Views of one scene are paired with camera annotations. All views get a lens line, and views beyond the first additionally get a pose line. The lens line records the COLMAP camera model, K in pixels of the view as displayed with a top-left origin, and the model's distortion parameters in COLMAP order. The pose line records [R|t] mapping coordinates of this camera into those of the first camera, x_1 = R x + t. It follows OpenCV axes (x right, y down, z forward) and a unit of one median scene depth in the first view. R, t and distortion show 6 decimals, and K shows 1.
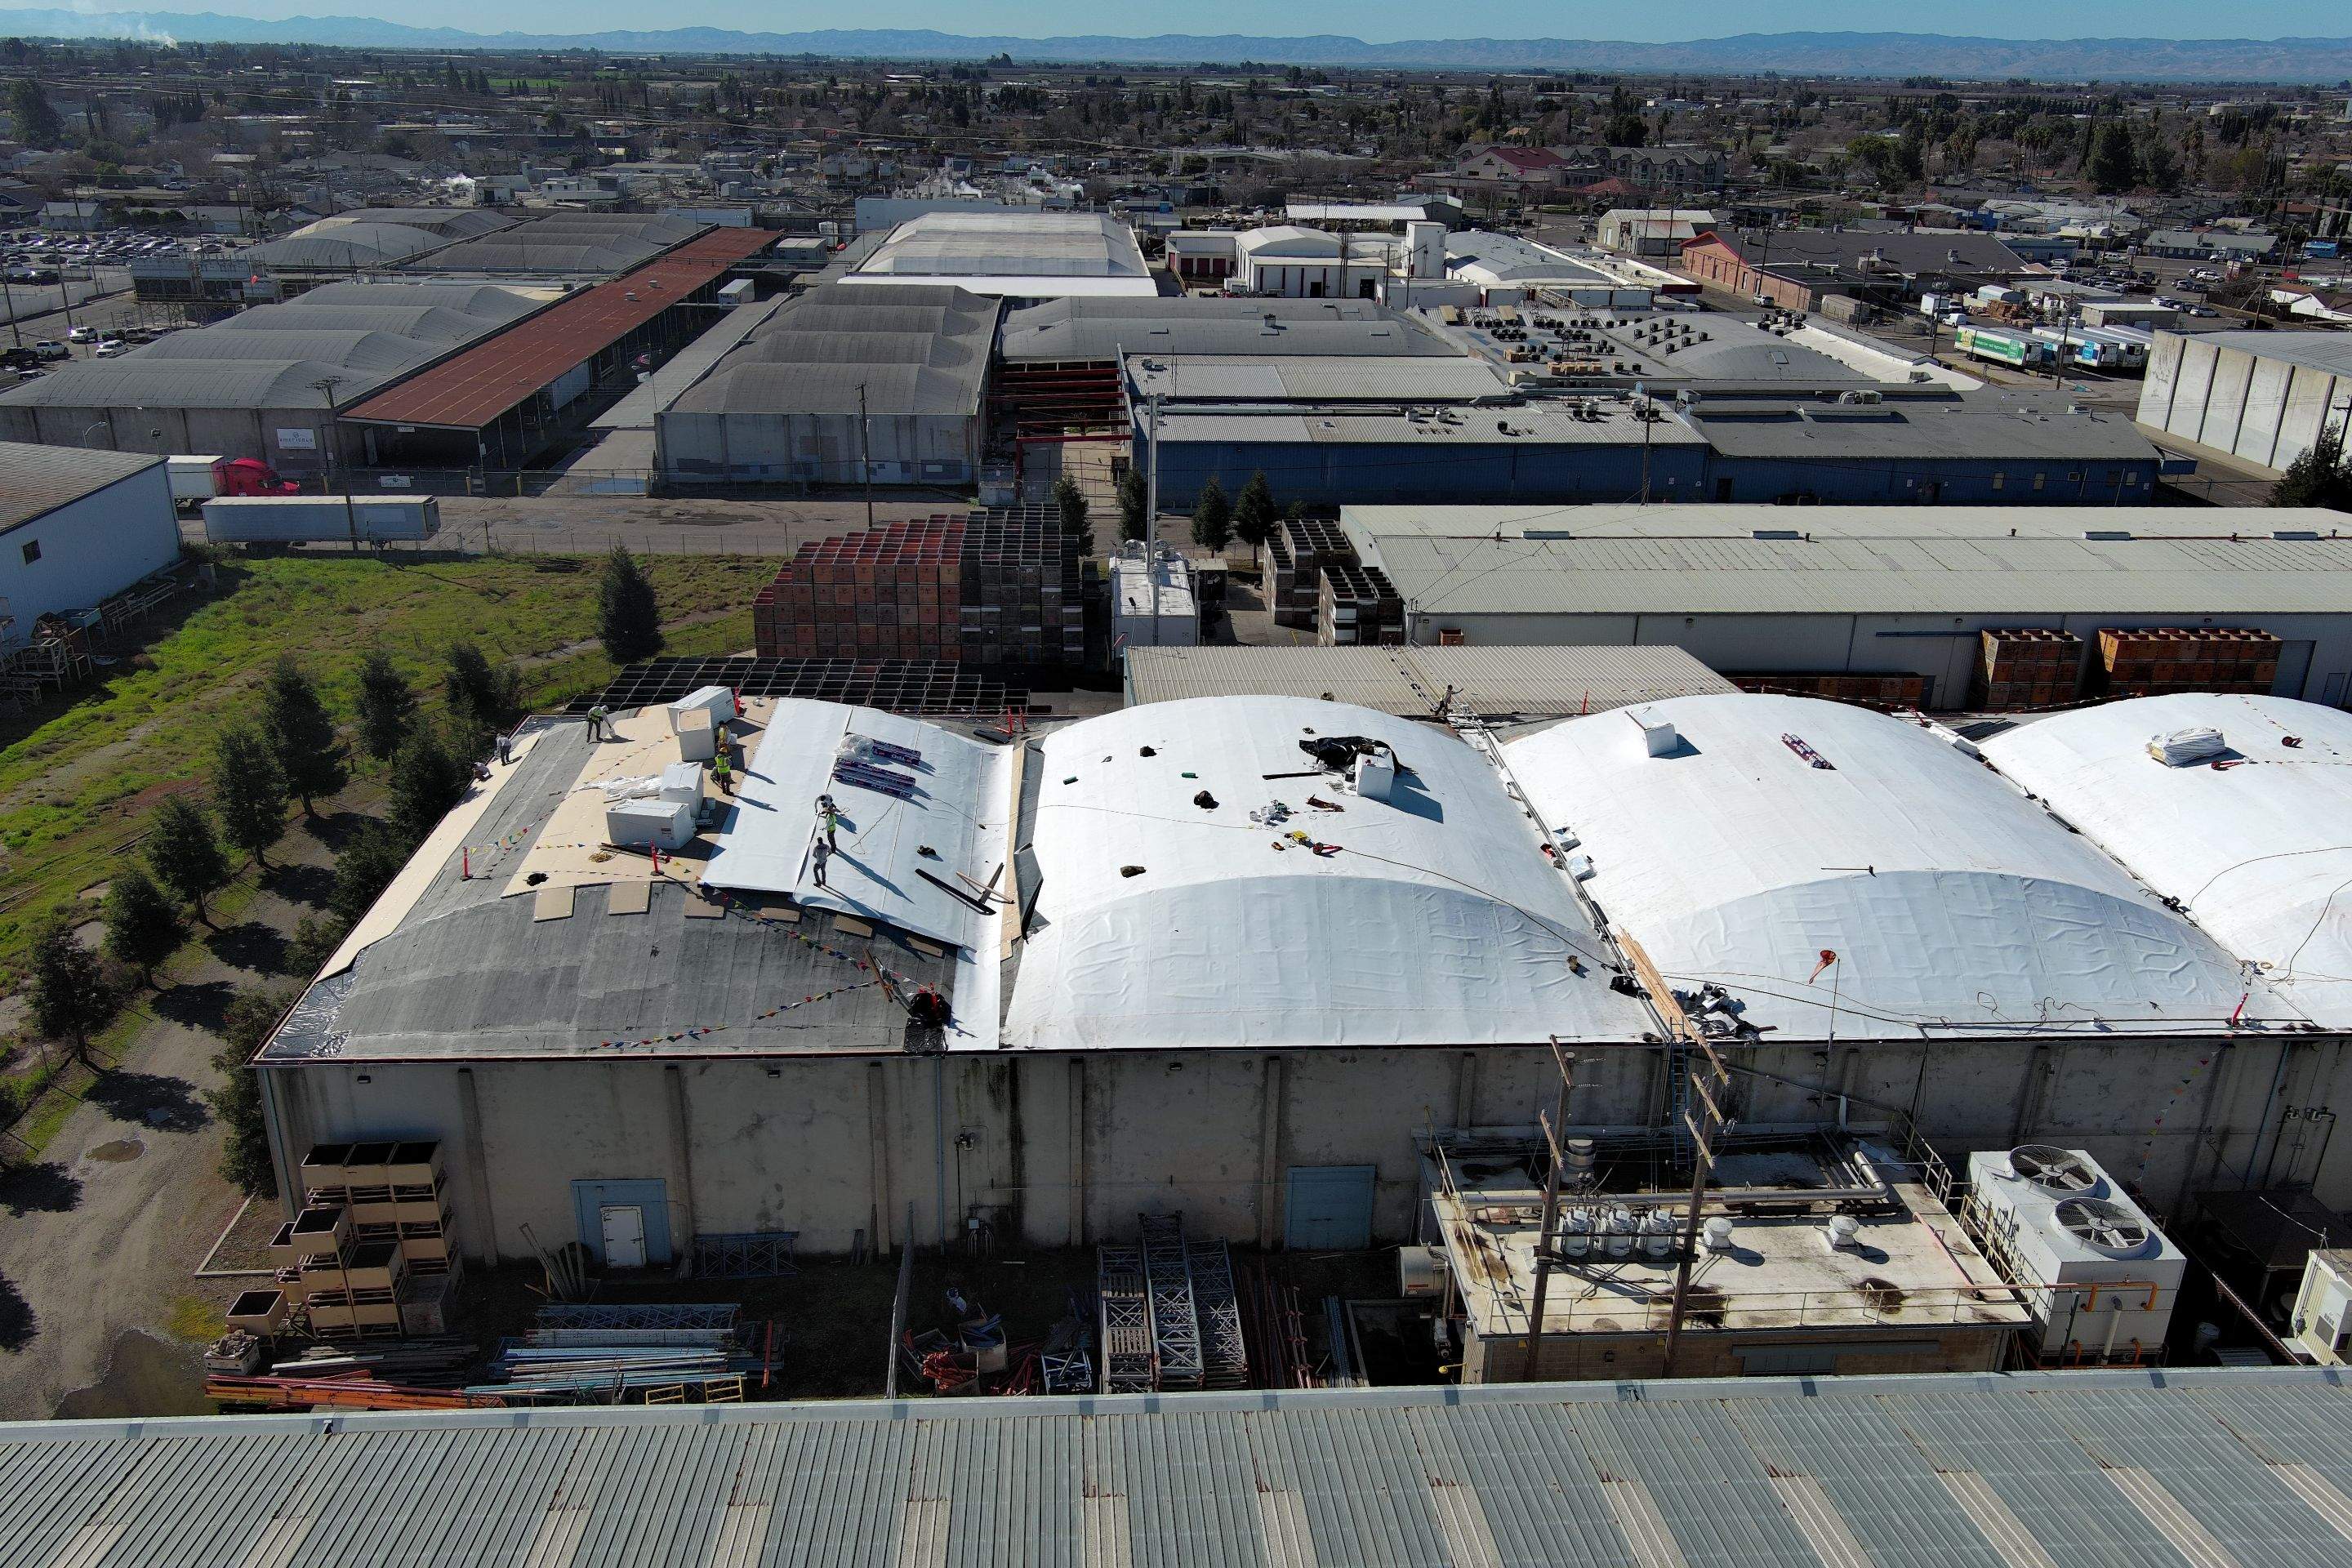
lens RADIAL K [[1824.9, 0, 1176.0], [0, 1824.9, 784.0], [0, 0, 1]] dist [0.023358, -0.050109]
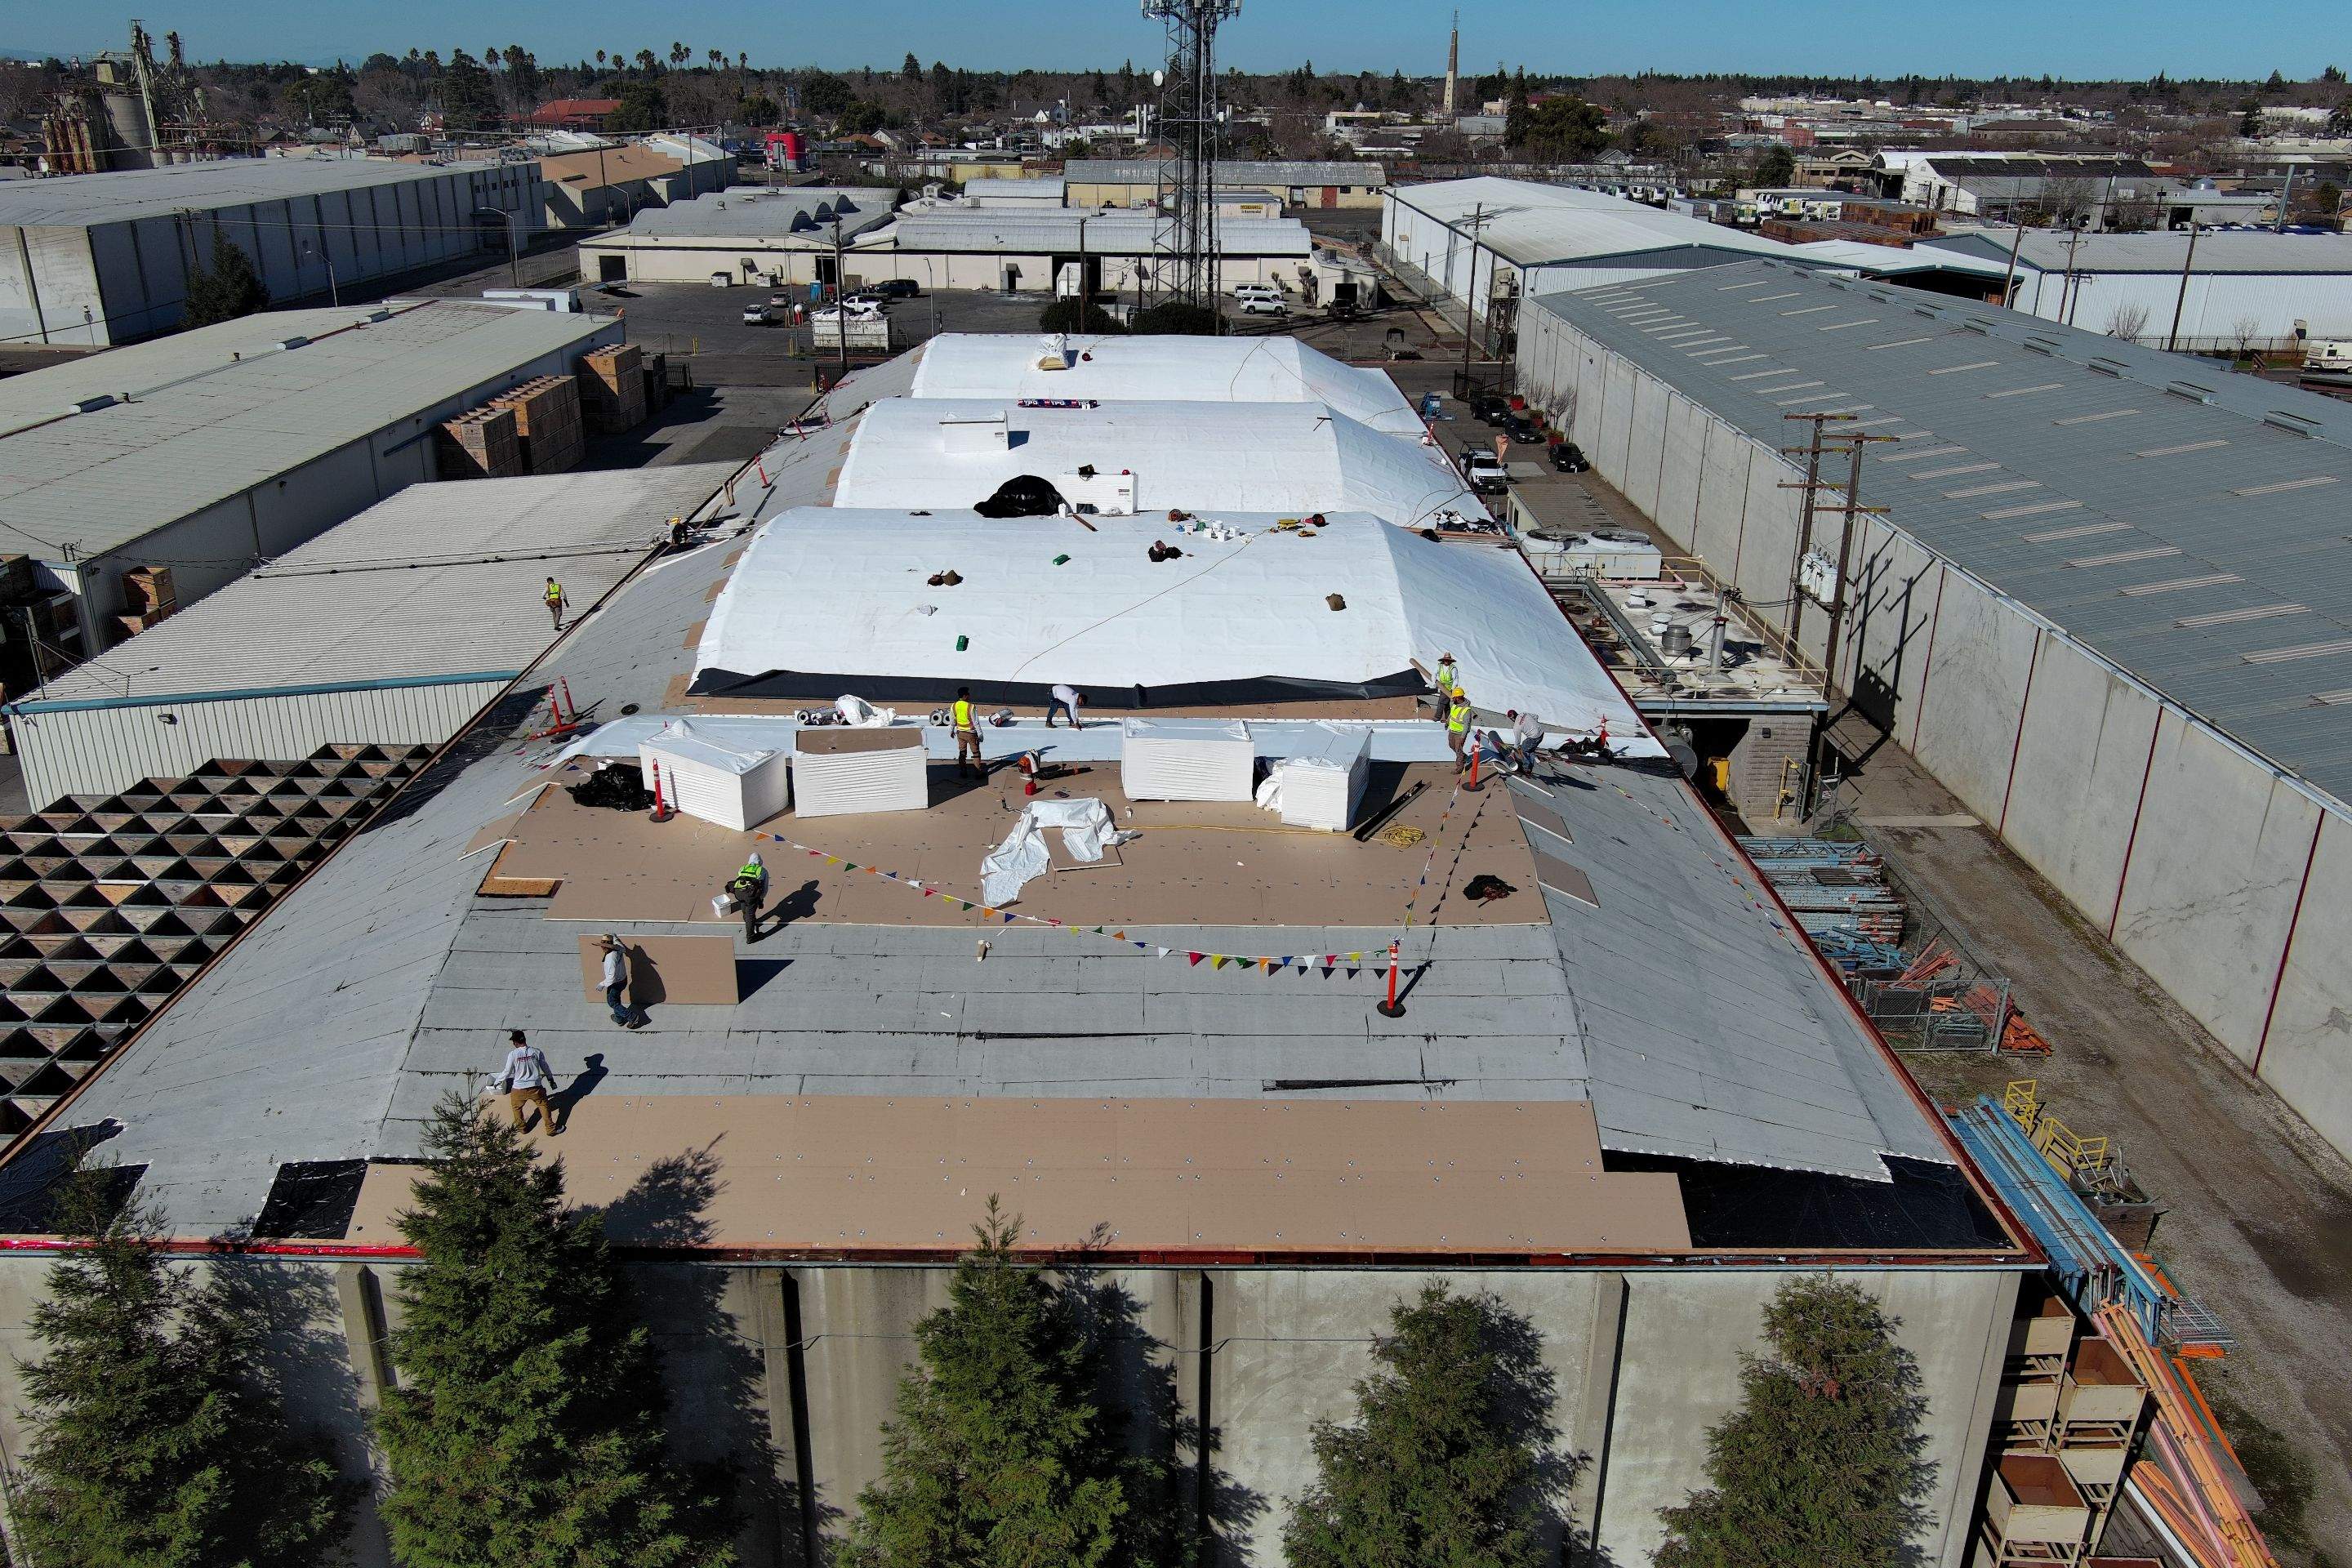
lens RADIAL K [[1812.9, 0, 1176.0], [0, 1812.9, 784.0], [0, 0, 1]] dist [-0.002322, 0.013055]
pose [[0.052926, -0.371035, 0.927109, -0.535545], [0.361526, 0.872551, 0.328562, -0.114429], [-0.930859, 0.317785, 0.180320, 0.632794]]
